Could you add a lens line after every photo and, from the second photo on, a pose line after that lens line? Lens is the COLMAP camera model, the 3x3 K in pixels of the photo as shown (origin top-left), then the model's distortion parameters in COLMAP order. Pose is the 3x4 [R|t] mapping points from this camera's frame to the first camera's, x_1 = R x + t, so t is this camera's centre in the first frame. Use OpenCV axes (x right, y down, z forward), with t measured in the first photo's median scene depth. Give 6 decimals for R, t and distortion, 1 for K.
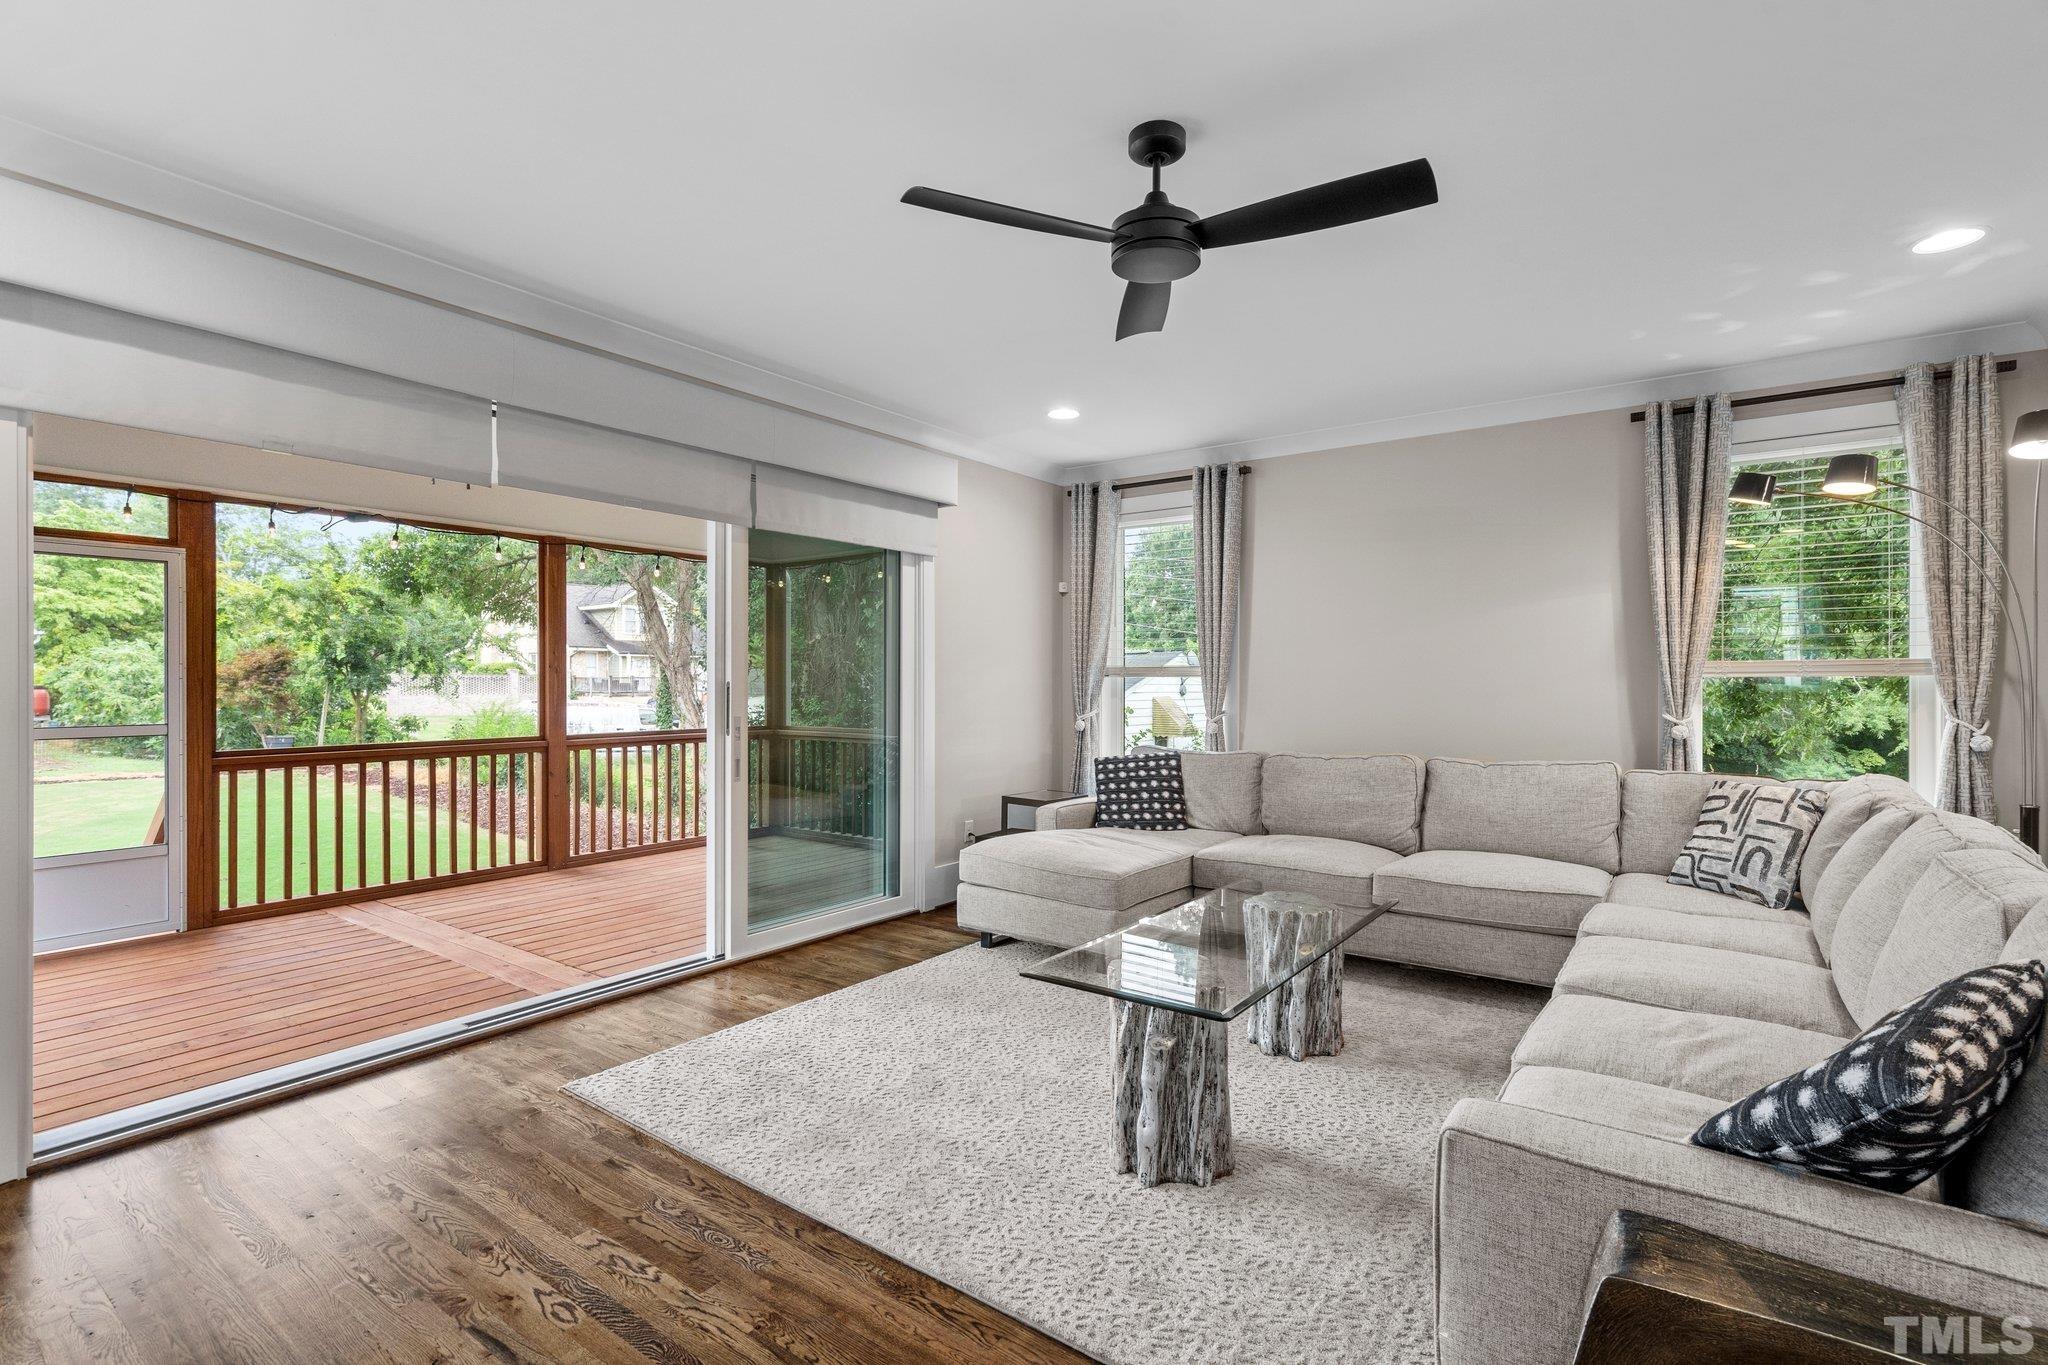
lens RADIAL K [[936.2, 0, 1024.0], [0, 936.2, 682.5], [0, 0, 1]] dist [-0.003363, -0.000020]
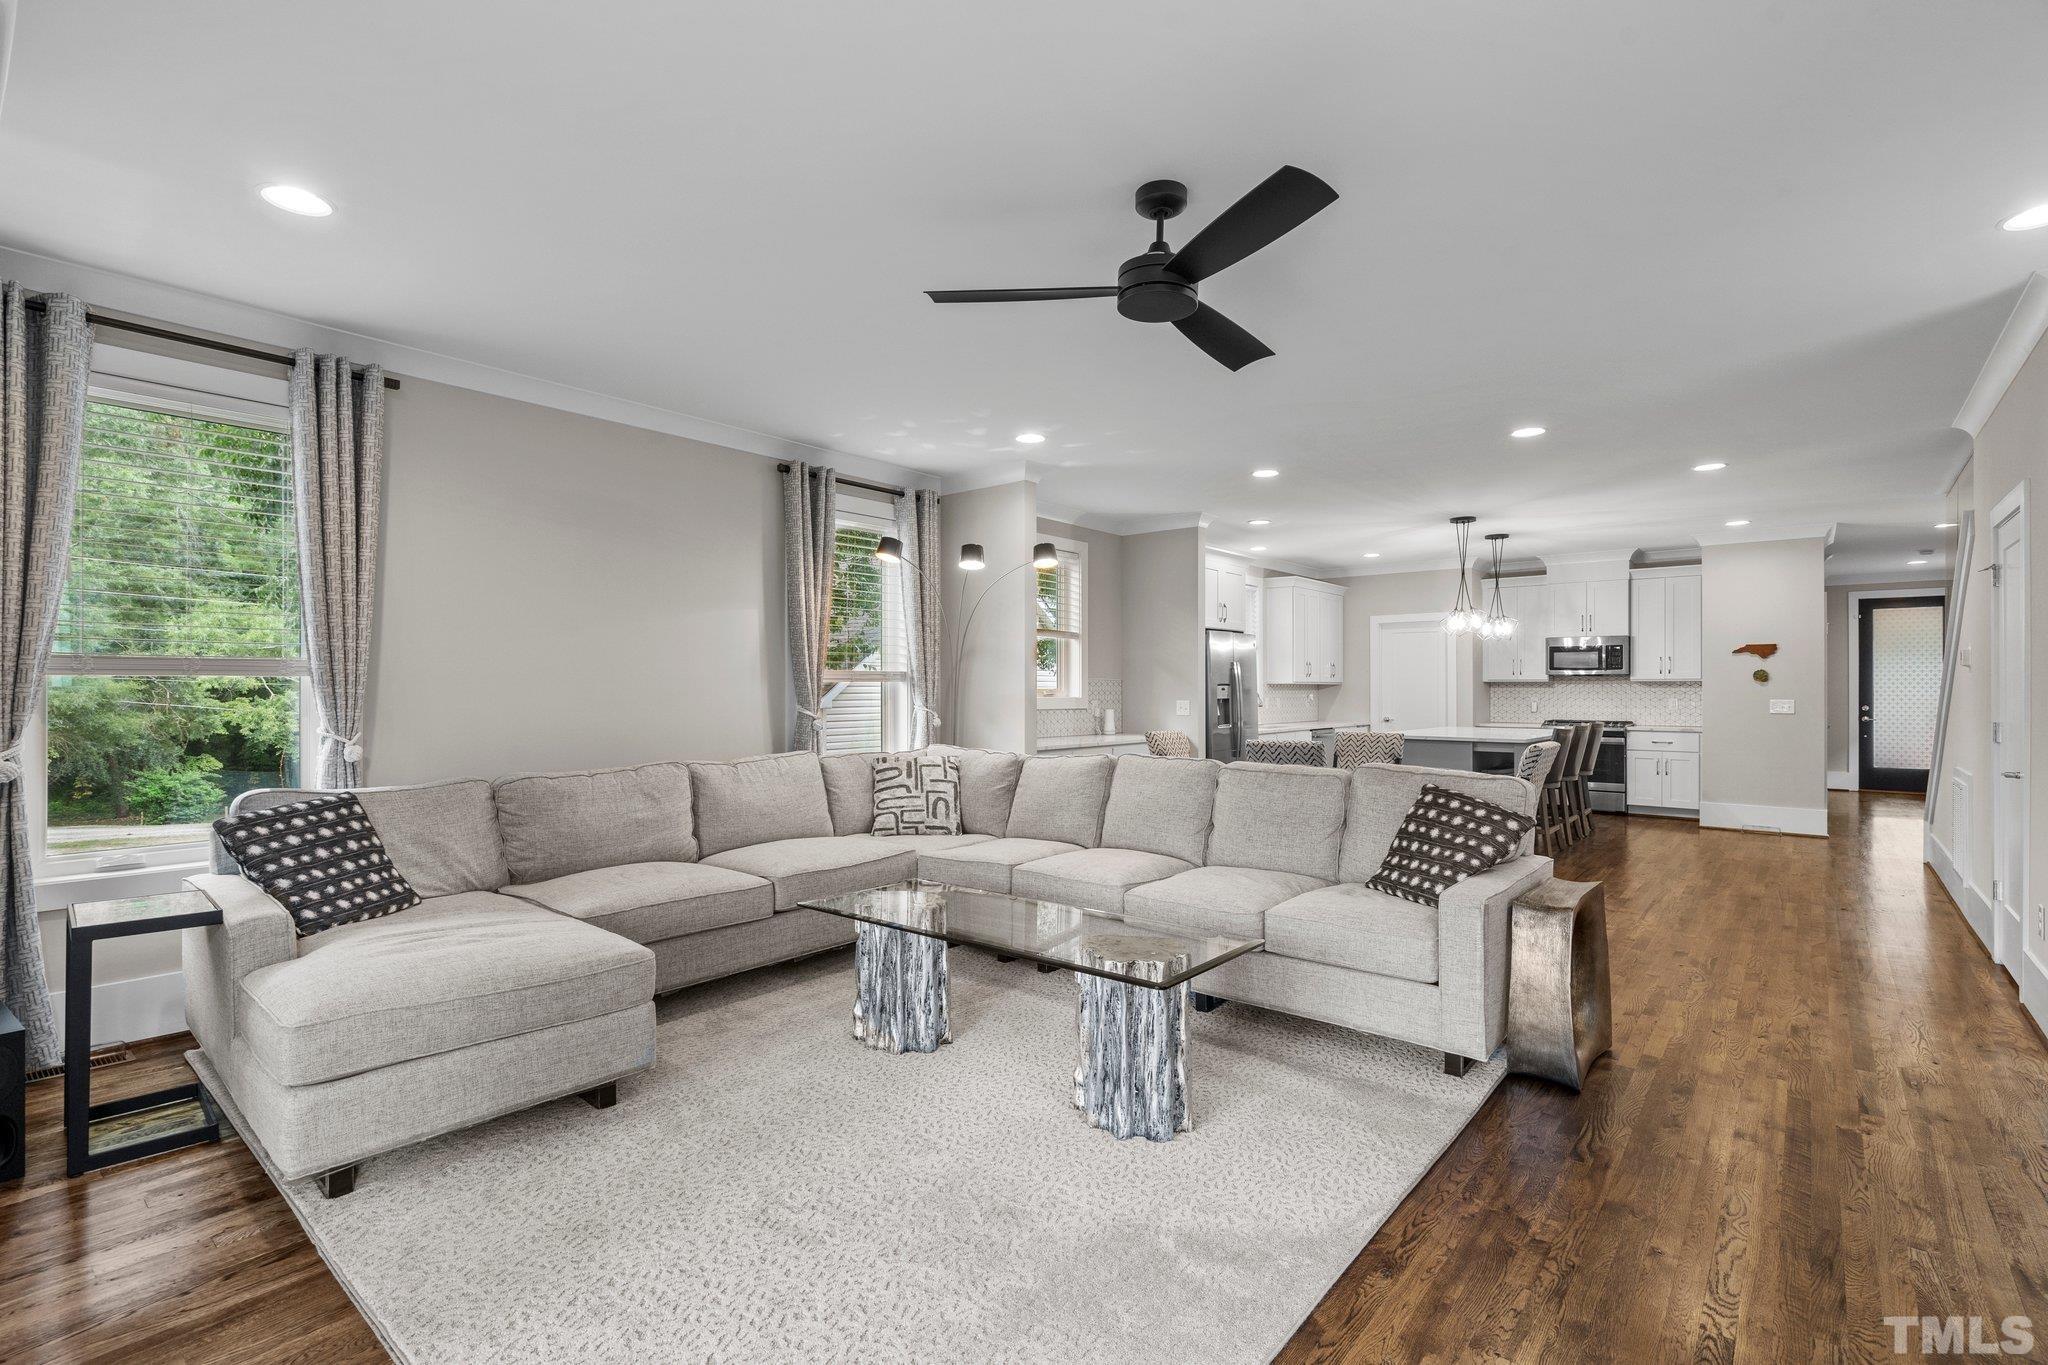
lens RADIAL K [[940.3, 0, 1022.4], [0, 940.3, 686.1], [0, 0, 1]] dist [-0.003234, 0.001291]
pose [[0.074108, 0.002906, 0.997246, -0.518888], [-0.001124, 0.999995, -0.002831, 0.002756], [-0.997250, -0.000911, 0.074111, 0.571155]]
